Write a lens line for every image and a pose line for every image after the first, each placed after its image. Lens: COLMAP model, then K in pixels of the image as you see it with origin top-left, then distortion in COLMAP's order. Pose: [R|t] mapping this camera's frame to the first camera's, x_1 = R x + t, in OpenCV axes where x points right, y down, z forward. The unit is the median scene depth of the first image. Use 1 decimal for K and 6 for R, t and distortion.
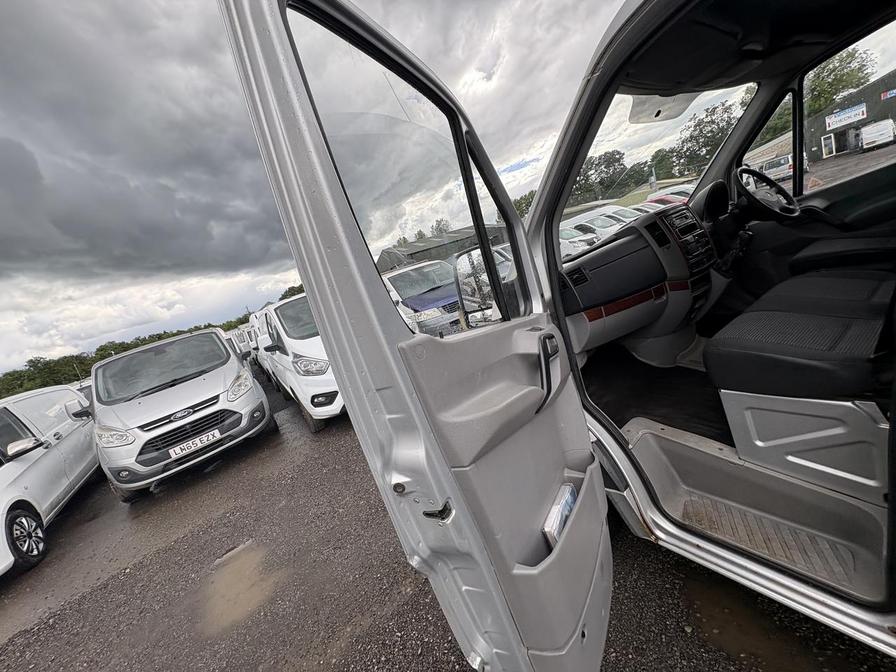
lens RADIAL K [[358.5, 0, 449.2], [0, 358.5, 338.5], [0, 0, 1]] dist [-0.000276, 0.001640]
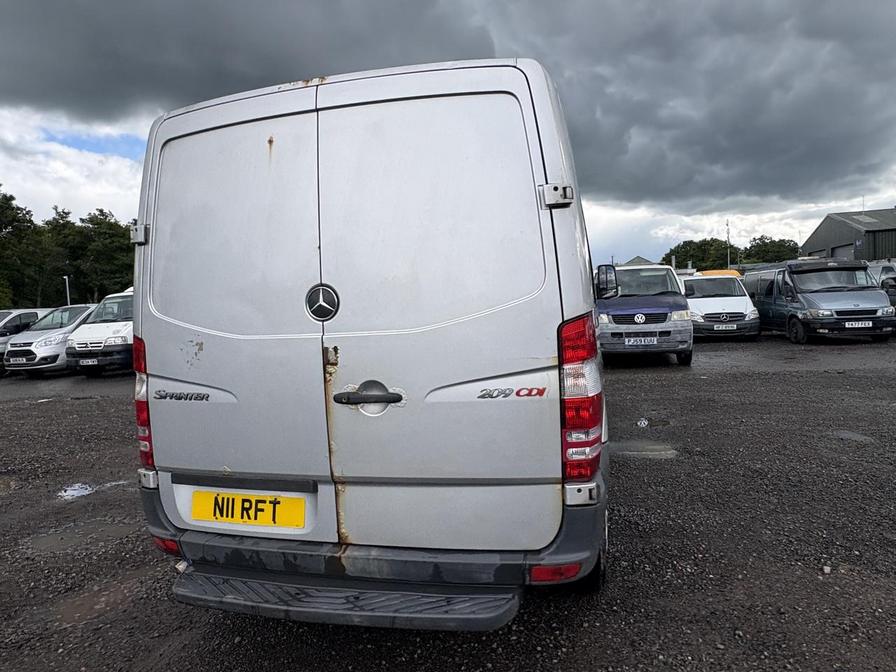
lens RADIAL K [[565.0, 0, 449.2], [0, 565.0, 327.8], [0, 0, 1]] dist [-0.004887, 0.004919]
pose [[0.649914, 0.307560, -0.694995, 0.182587], [-0.297405, 0.944455, 0.139840, -0.032780], [0.699401, 0.115811, 0.705285, -0.091657]]
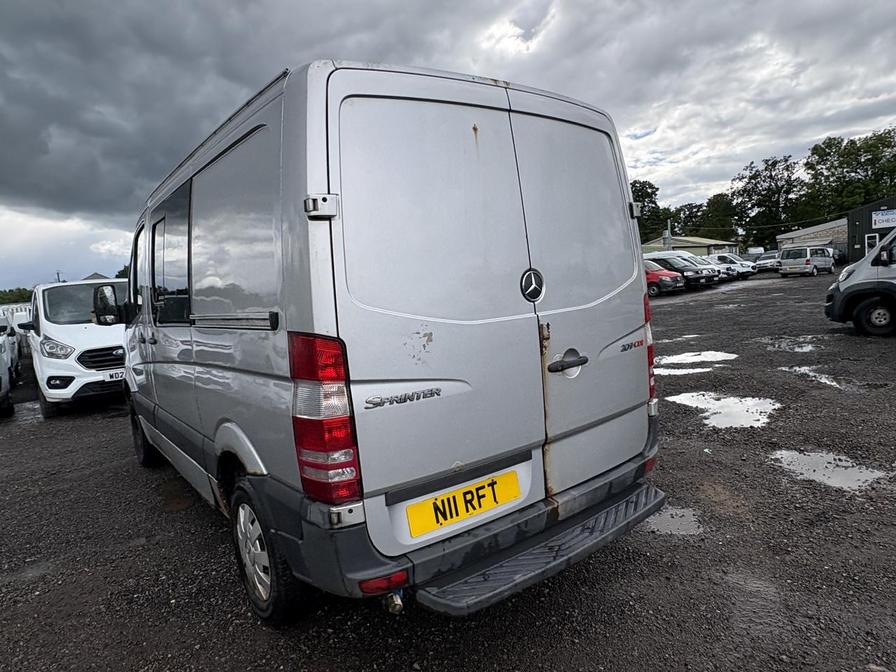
lens RADIAL K [[565.0, 0, 453.2], [0, 565.0, 331.8], [0, 0, 1]] dist [-0.004887, 0.004919]
pose [[0.972331, 0.217349, 0.085631, 0.097849], [-0.205620, 0.970240, -0.127882, 0.000793], [-0.110877, 0.106737, 0.988086, -0.133504]]
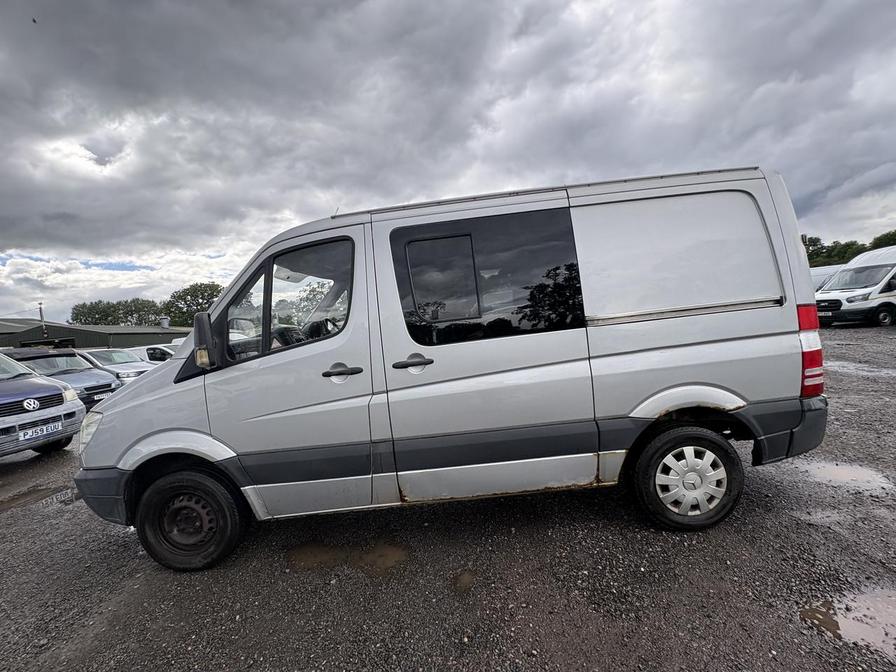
lens RADIAL K [[358.5, 0, 451.4], [0, 358.5, 331.3], [0, 0, 1]] dist [-0.000276, 0.001640]
pose [[0.561602, 0.227212, 0.795599, -0.023425], [0.091224, 0.938691, -0.332471, 0.021502], [-0.822364, 0.259294, 0.506443, -0.036760]]
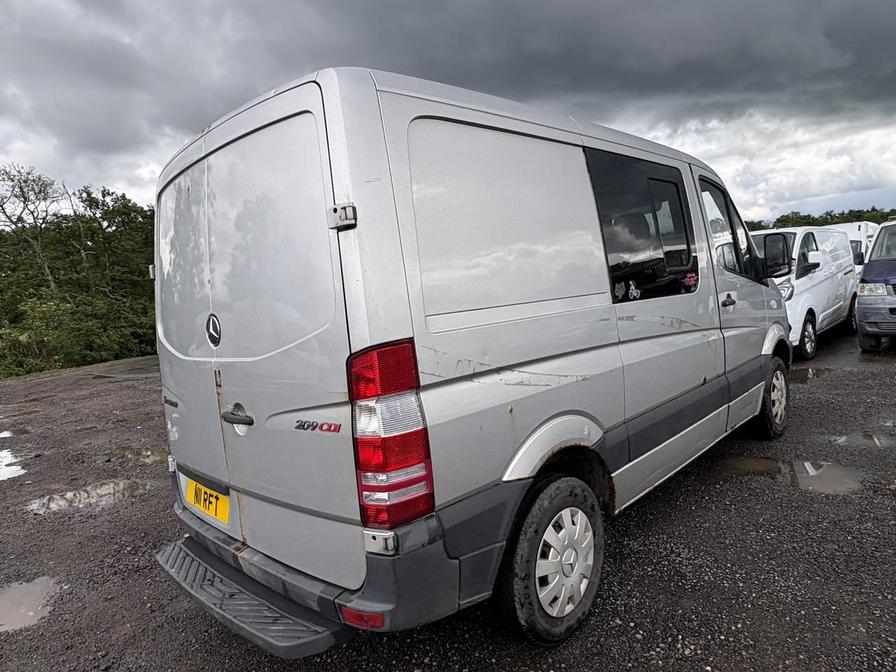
lens RADIAL K [[565.0, 0, 443.0], [0, 565.0, 329.6], [0, 0, 1]] dist [-0.004887, 0.004919]
pose [[0.219032, 0.341596, -0.913968, 0.203749], [-0.152931, 0.937155, 0.313613, -0.053031], [0.963658, 0.071083, 0.257507, -0.037431]]
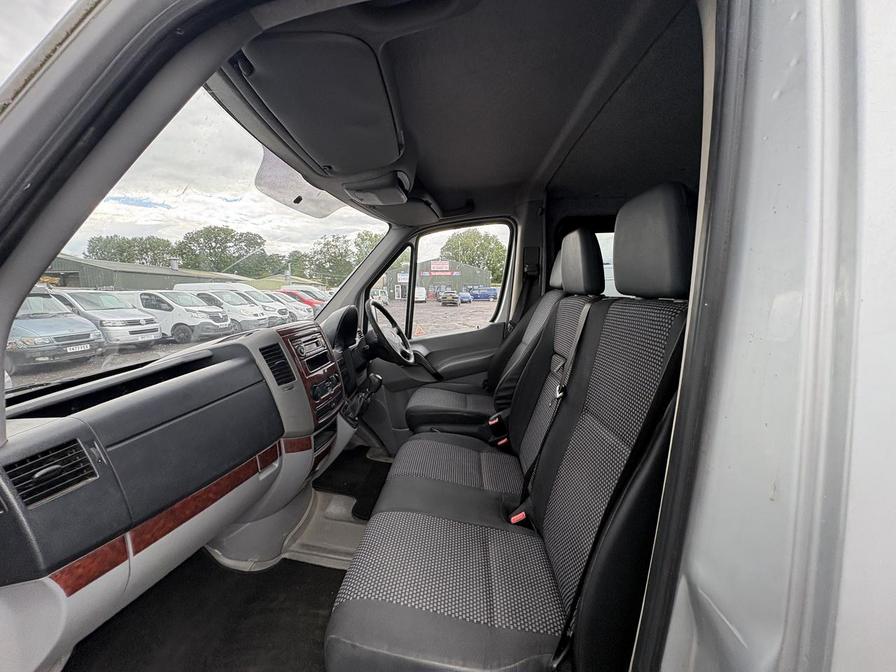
lens RADIAL K [[358.5, 0, 446.8], [0, 358.5, 333.8], [0, 0, 1]] dist [-0.000276, 0.001640]
pose [[0.569887, 0.202195, 0.796458, 0.014691], [-0.011780, 0.971165, -0.238119, -0.012512], [-0.821638, 0.126319, 0.555836, 0.024600]]
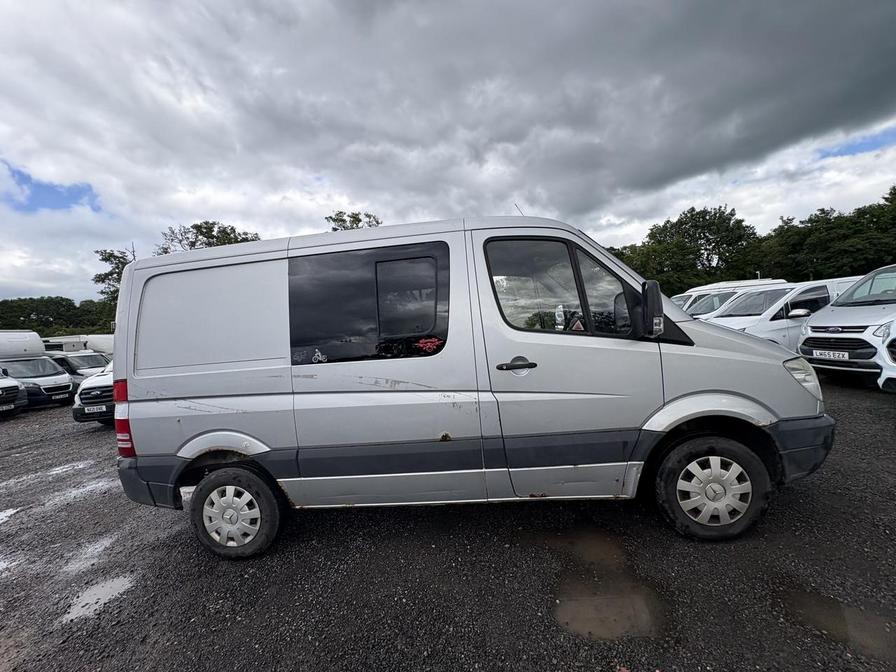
lens RADIAL K [[358.5, 0, 445.4], [0, 358.5, 335.6], [0, 0, 1]] dist [-0.000276, 0.001640]
pose [[-0.583212, 0.370311, -0.723003, 0.157891], [0.128225, 0.920856, 0.368216, -0.066322], [0.802136, 0.122041, -0.584537, 0.101357]]
